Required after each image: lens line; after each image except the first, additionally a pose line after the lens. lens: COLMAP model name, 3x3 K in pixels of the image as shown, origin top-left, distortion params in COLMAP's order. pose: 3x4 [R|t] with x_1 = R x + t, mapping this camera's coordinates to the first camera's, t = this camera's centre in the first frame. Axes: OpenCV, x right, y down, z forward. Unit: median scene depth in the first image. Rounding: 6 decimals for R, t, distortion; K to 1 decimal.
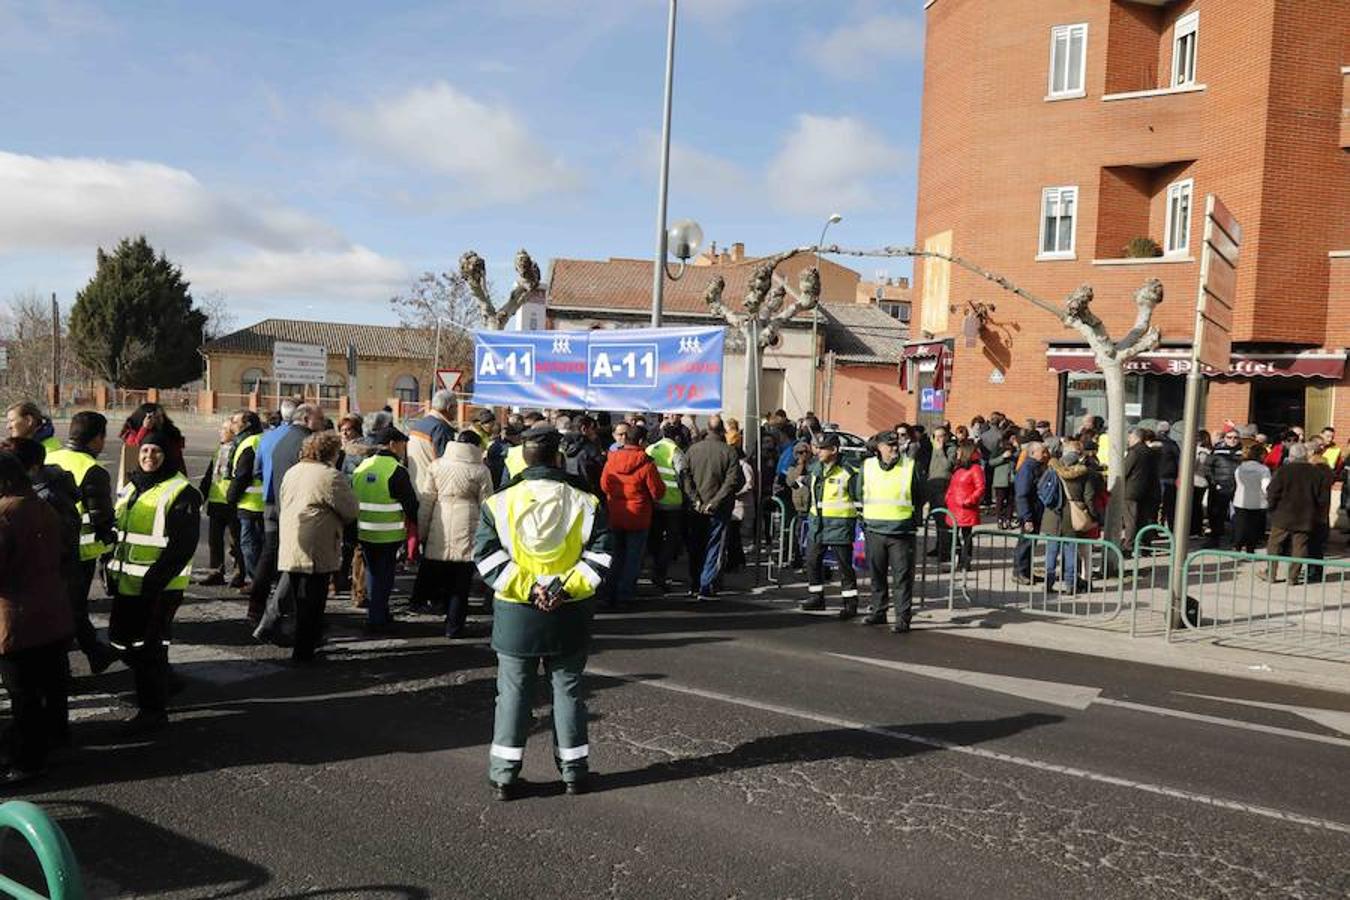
lens RADIAL K [[1042.6, 0, 675.0], [0, 1042.6, 450.0], [0, 0, 1]] dist [0.008604, -0.001255]
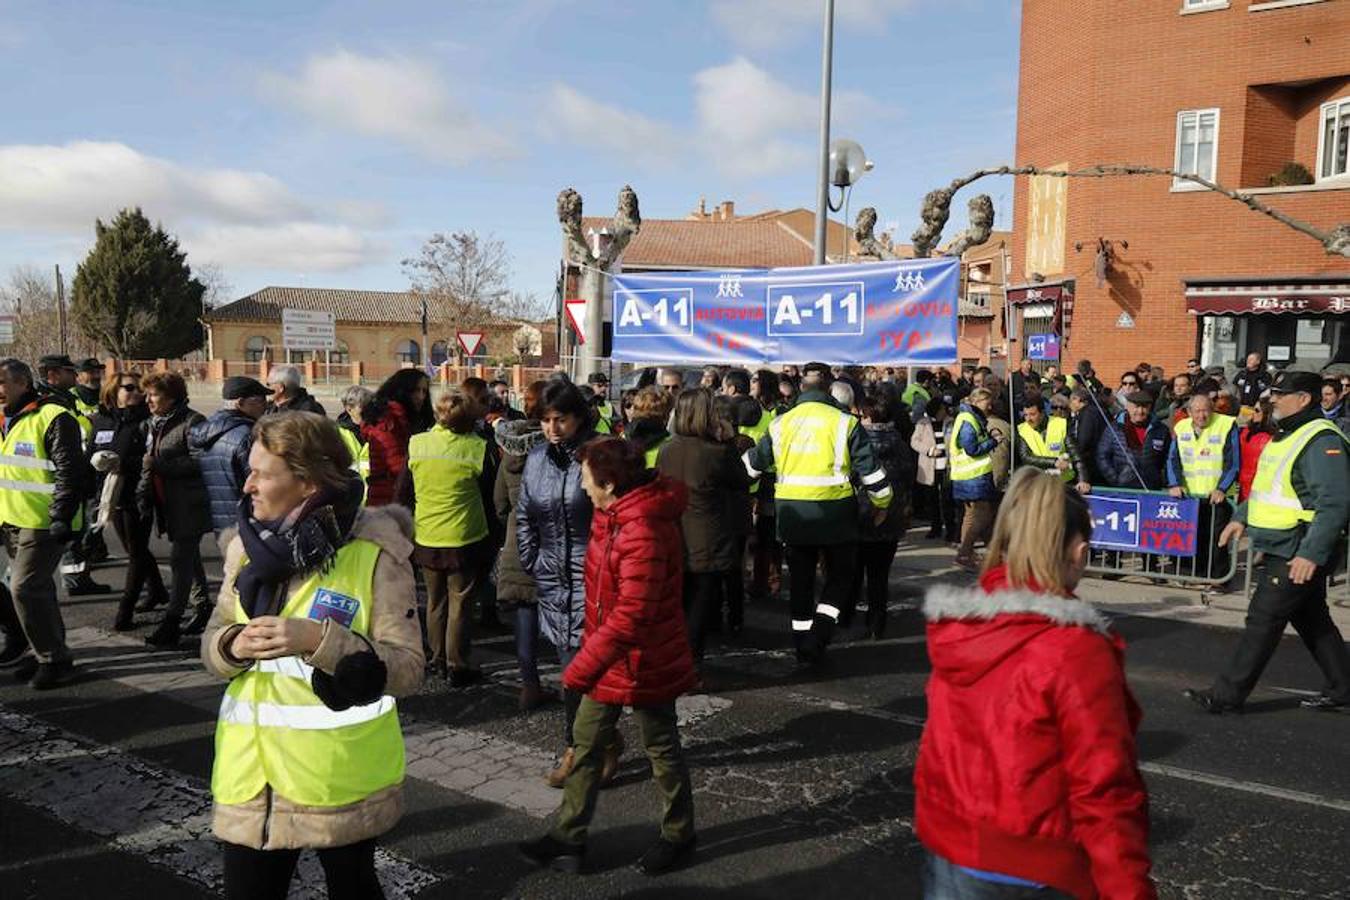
lens RADIAL K [[990.2, 0, 670.7], [0, 990.2, 448.5], [0, 0, 1]] dist [-0.013114, 0.006697]
pose [[0.999392, -0.025952, 0.023263, -0.115799], [0.024937, 0.998767, 0.042924, -0.004923], [-0.024348, -0.042318, 0.998807, 0.134429]]
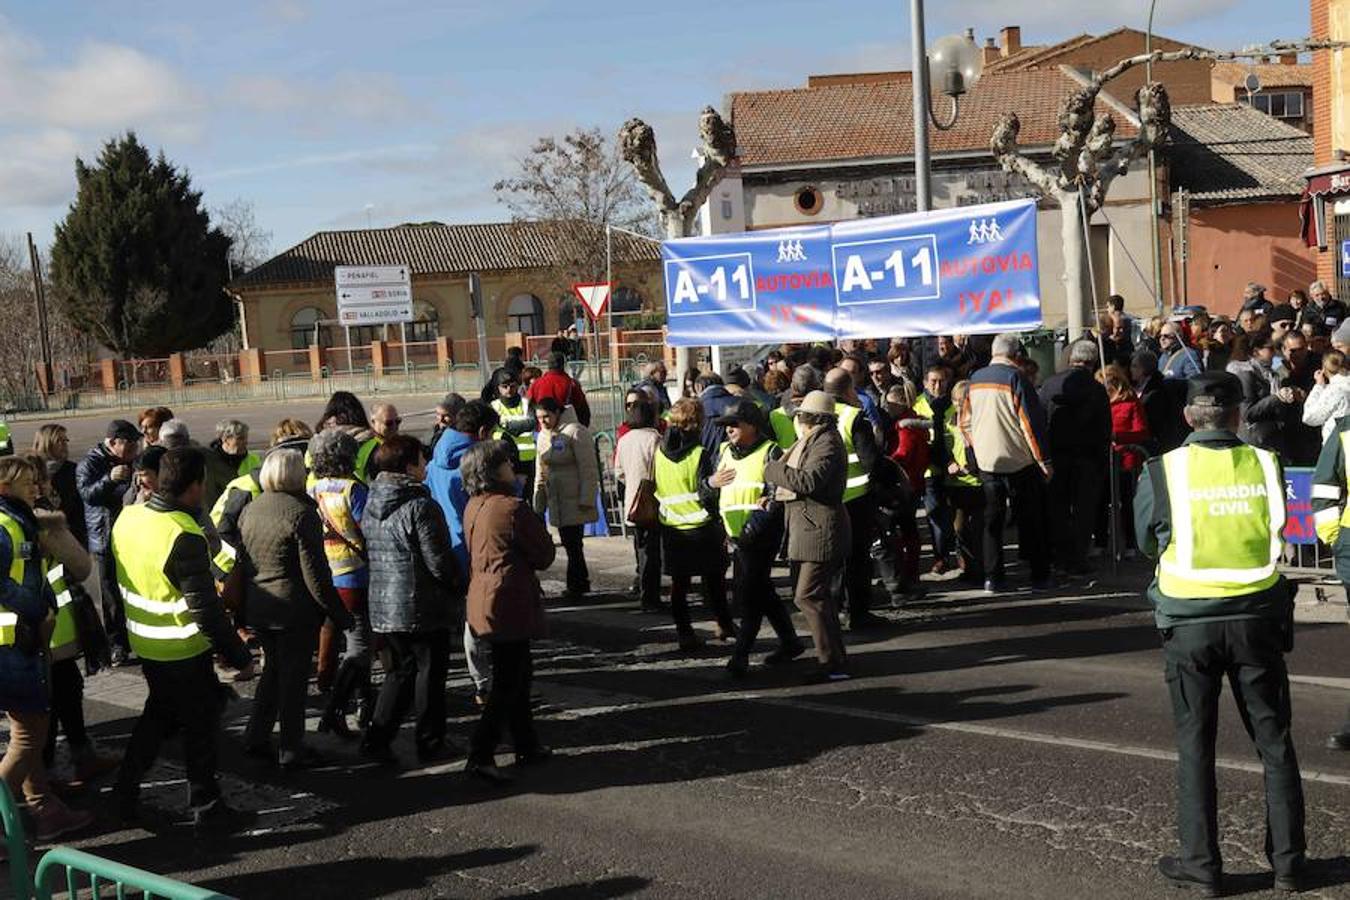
lens RADIAL K [[1621.2, 0, 688.3], [0, 1621.2, 453.4], [0, 0, 1]] dist [-0.017522, 0.051310]
pose [[0.983736, -0.091898, -0.154331, -0.015392], [0.099420, 0.994170, 0.041733, -0.012341], [0.149596, -0.056398, 0.987137, -0.041634]]
